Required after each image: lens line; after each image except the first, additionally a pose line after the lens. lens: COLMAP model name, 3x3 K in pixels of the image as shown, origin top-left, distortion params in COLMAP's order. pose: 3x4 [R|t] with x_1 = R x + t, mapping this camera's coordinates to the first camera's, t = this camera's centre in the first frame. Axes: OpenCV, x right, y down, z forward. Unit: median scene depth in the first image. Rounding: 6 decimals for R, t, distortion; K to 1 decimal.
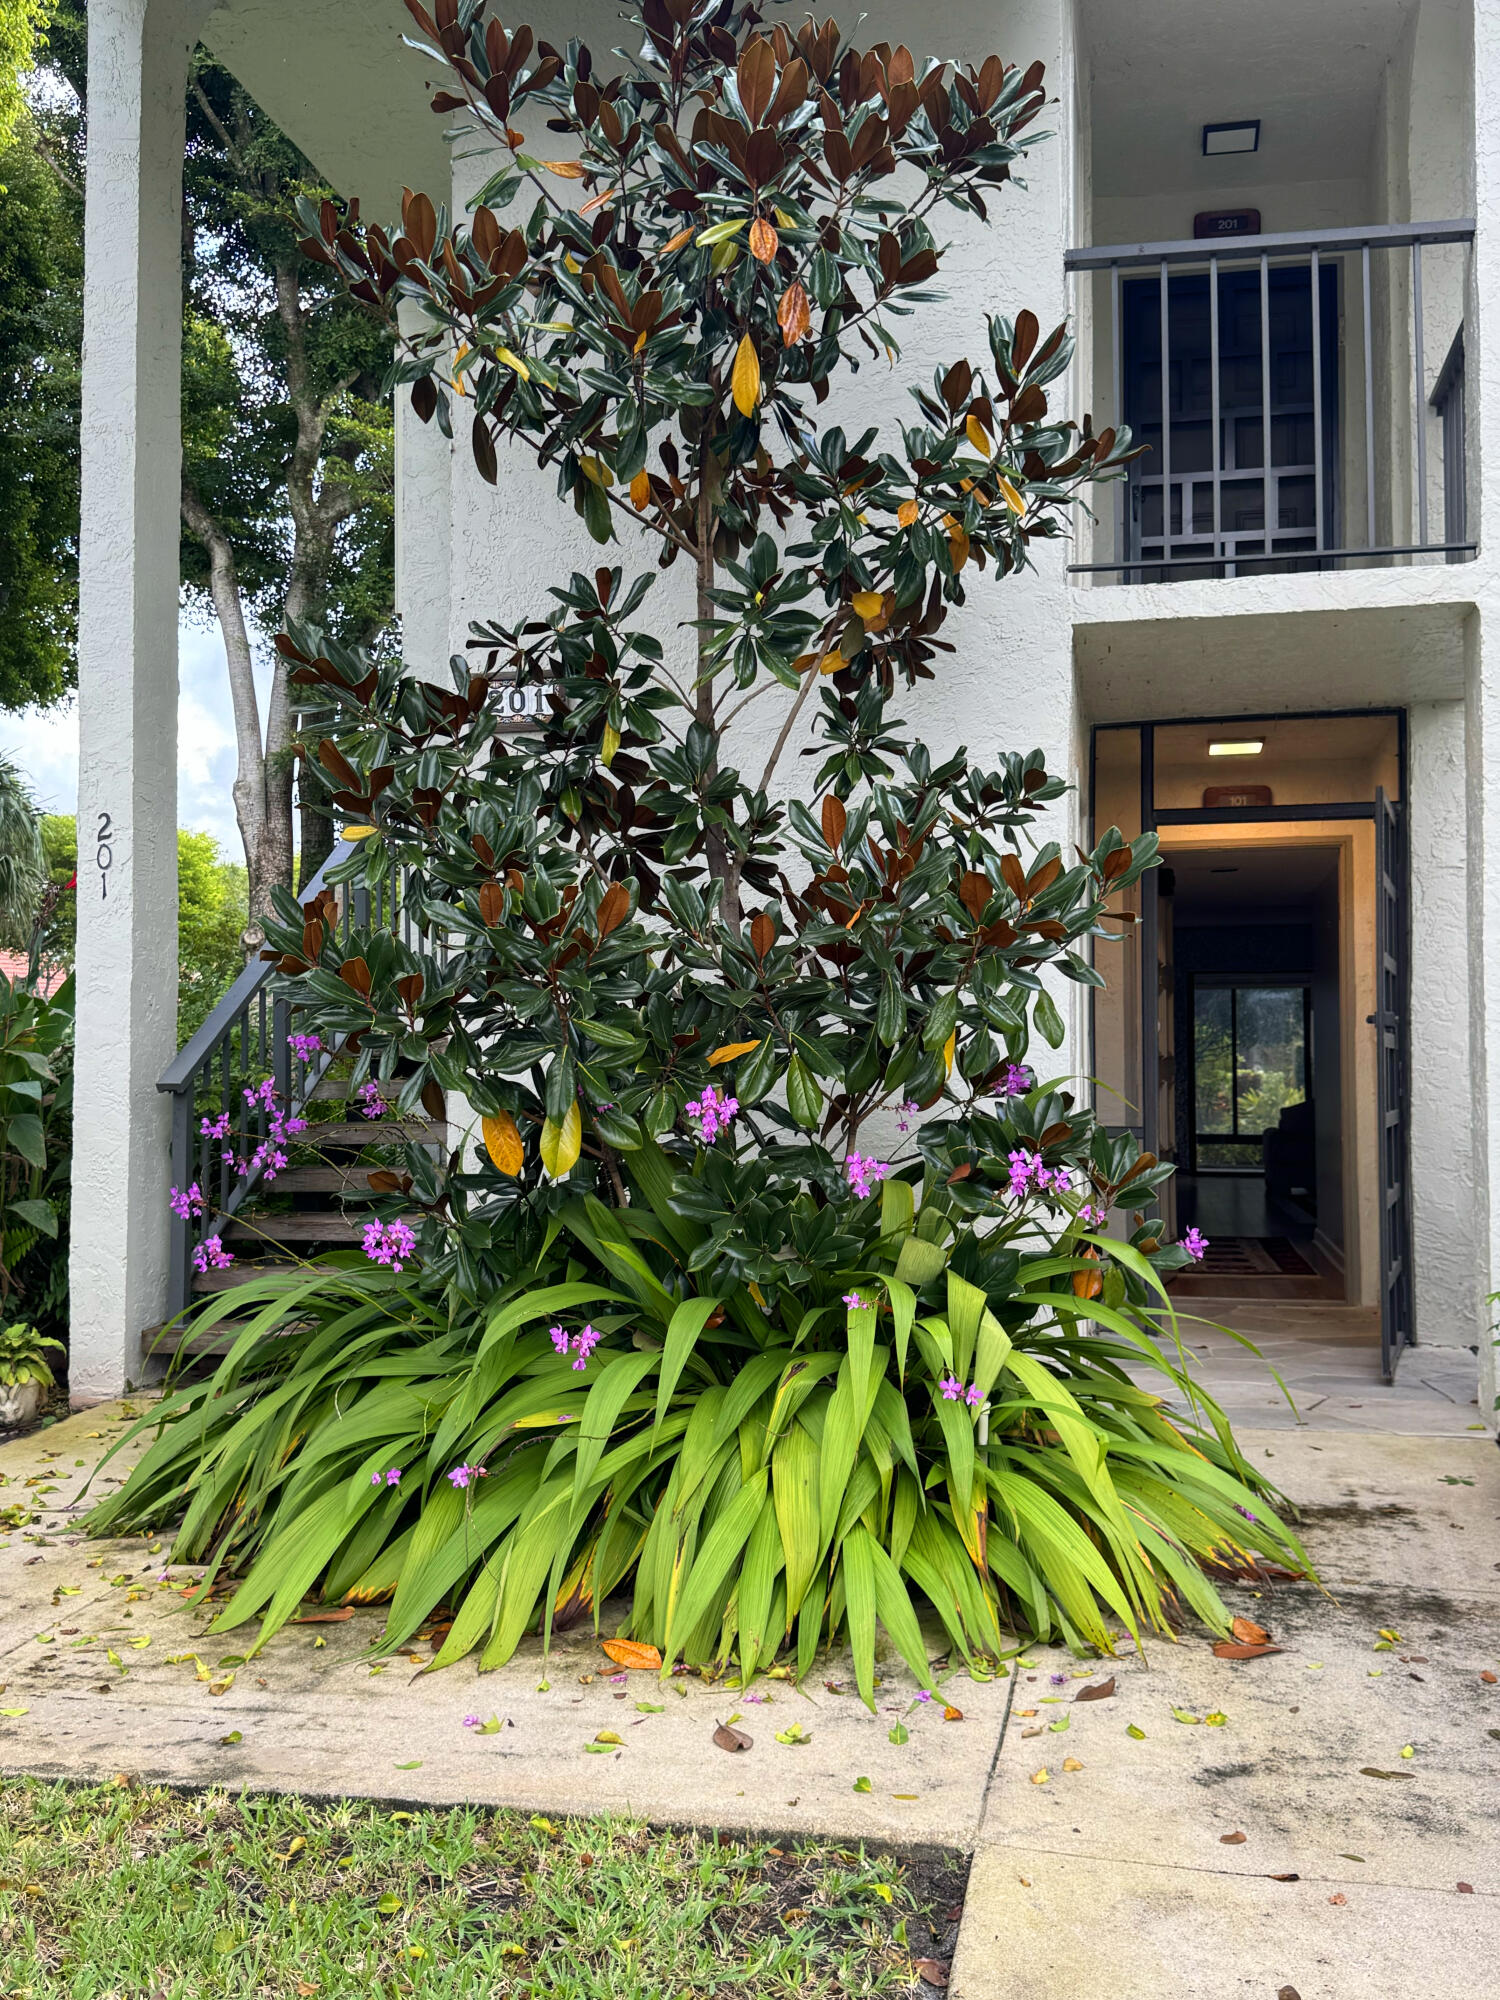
lens RADIAL K [[1960.9, 0, 750.0], [0, 1960.9, 1000.0], [0, 0, 1]] dist [0.103905, -0.220863]
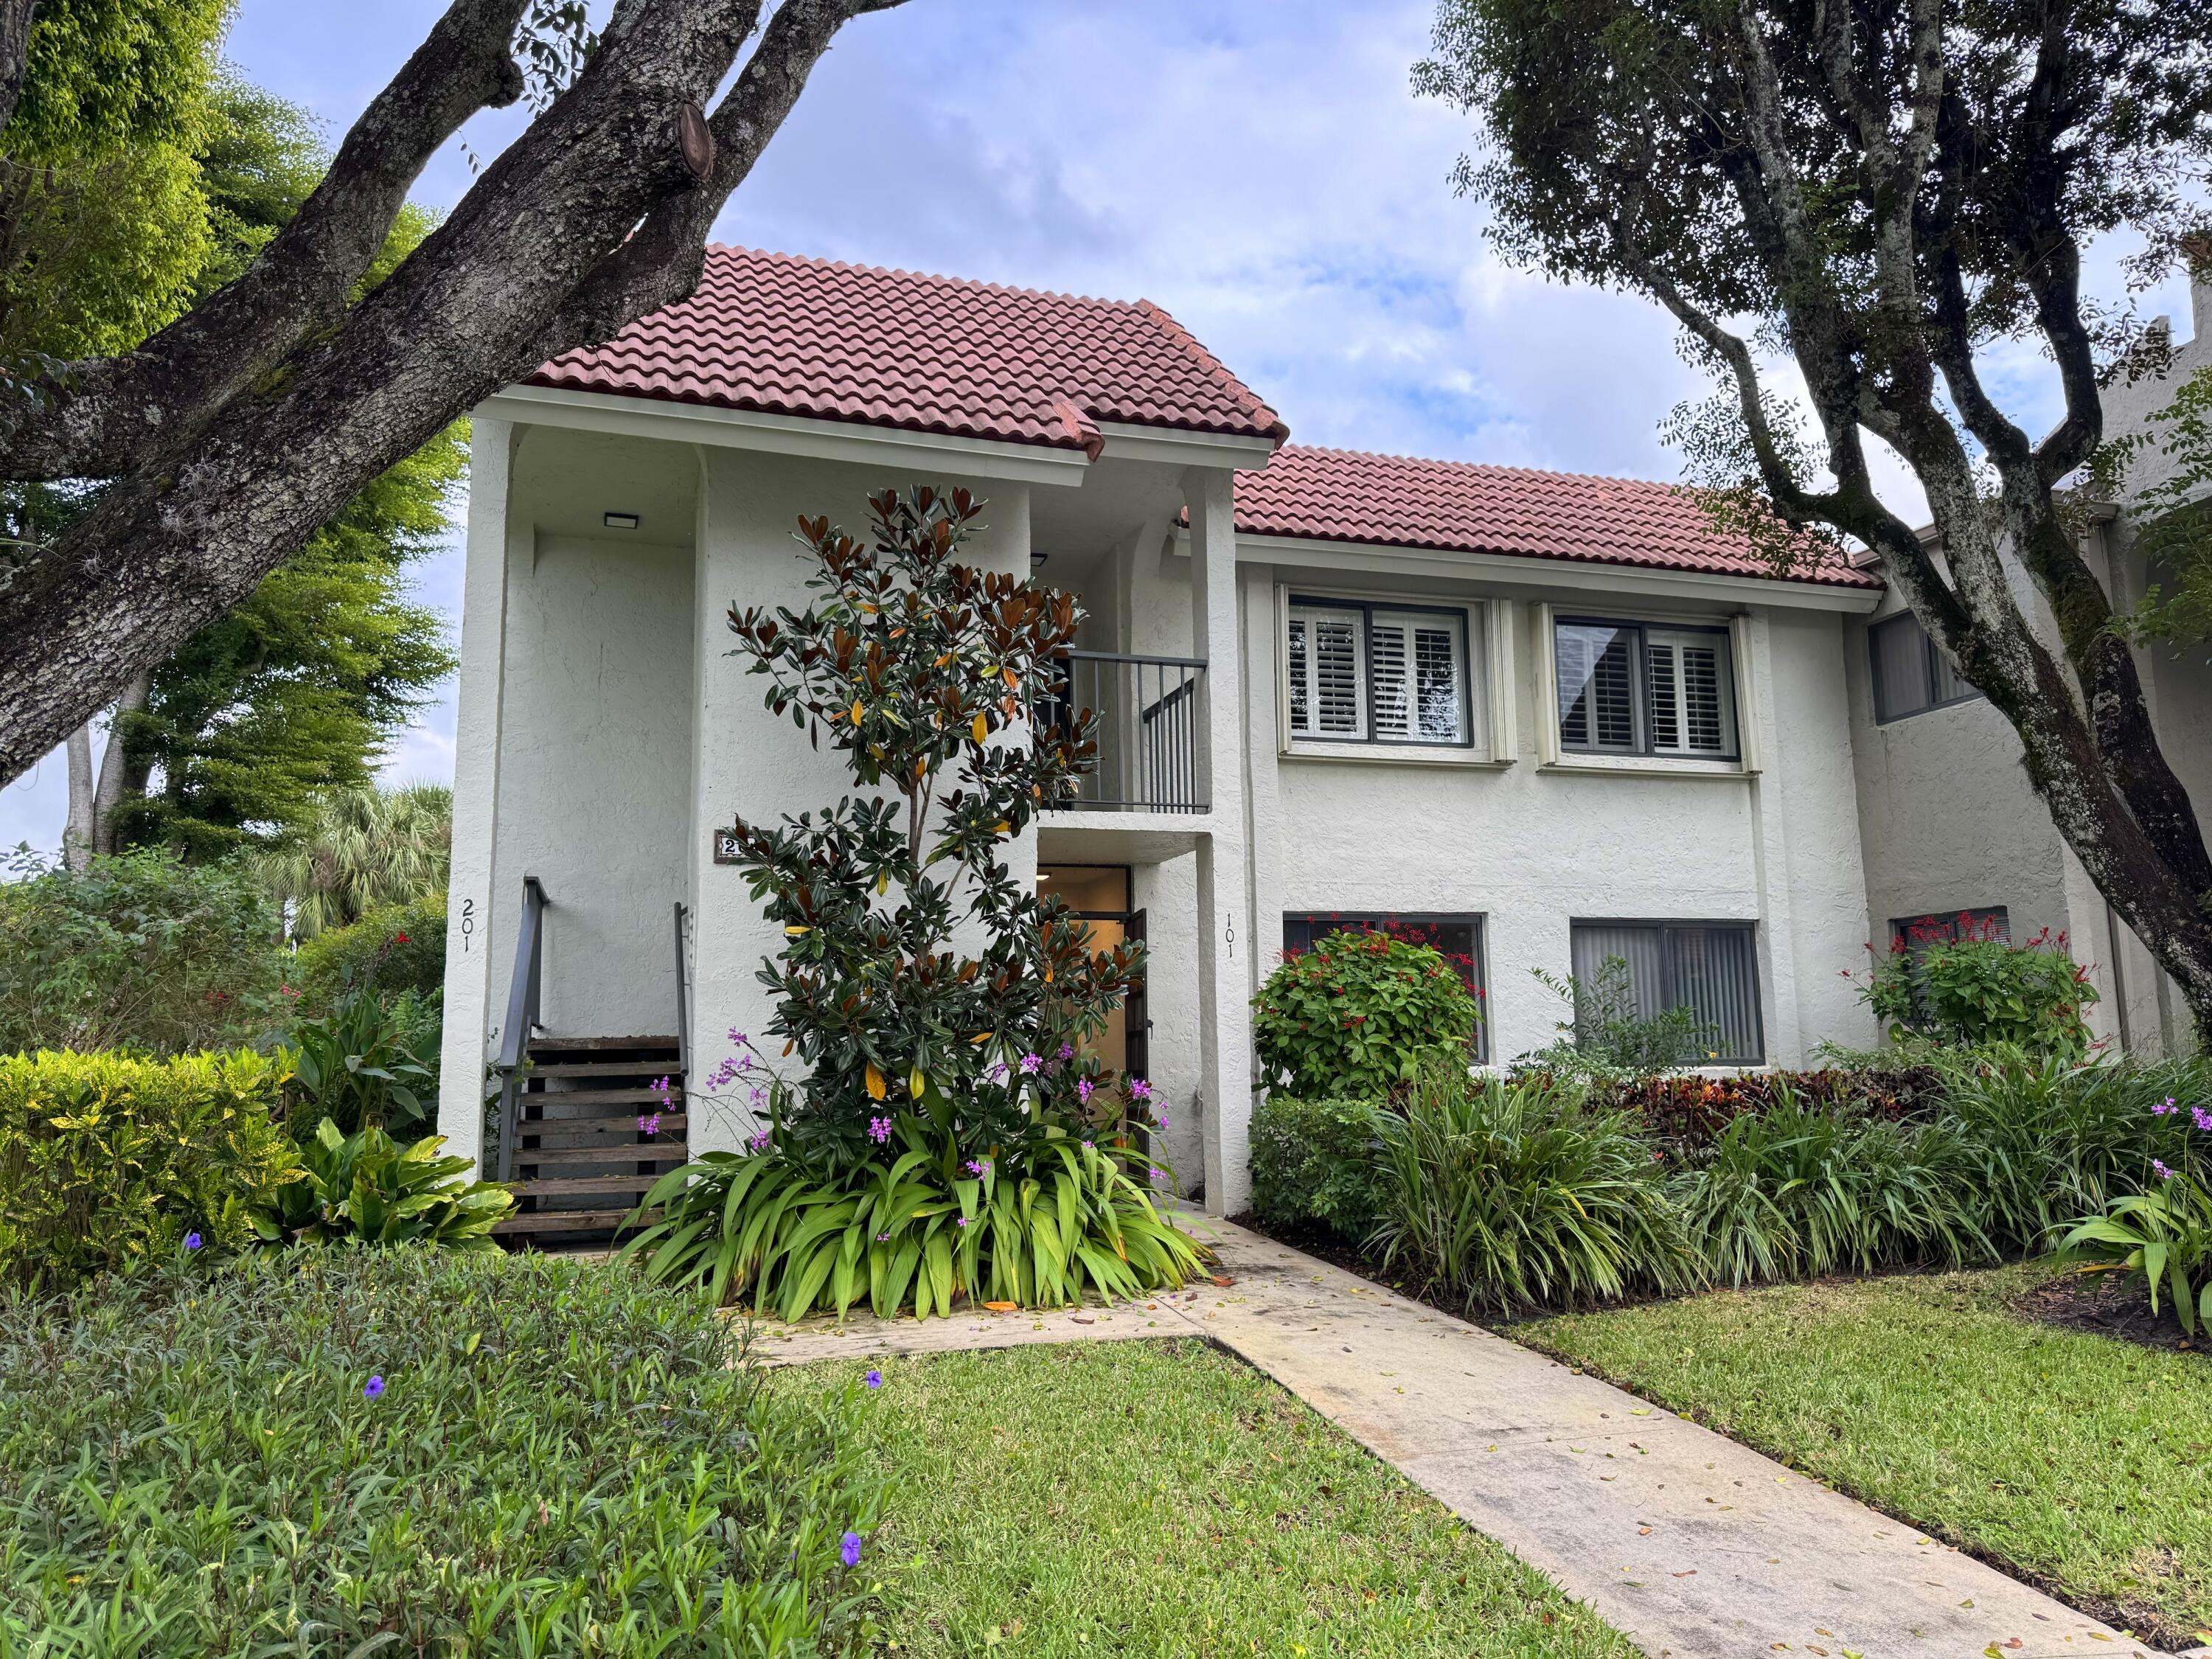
lens RADIAL K [[1546.7, 0, 1106.0], [0, 1546.7, 829.5], [0, 0, 1]] dist [0.160356, -0.290605]
pose [[0.876699, 0.062700, 0.476936, -0.743434], [-0.008170, 0.993267, -0.115561, -0.005603], [-0.480970, 0.097415, 0.871308, -0.595902]]
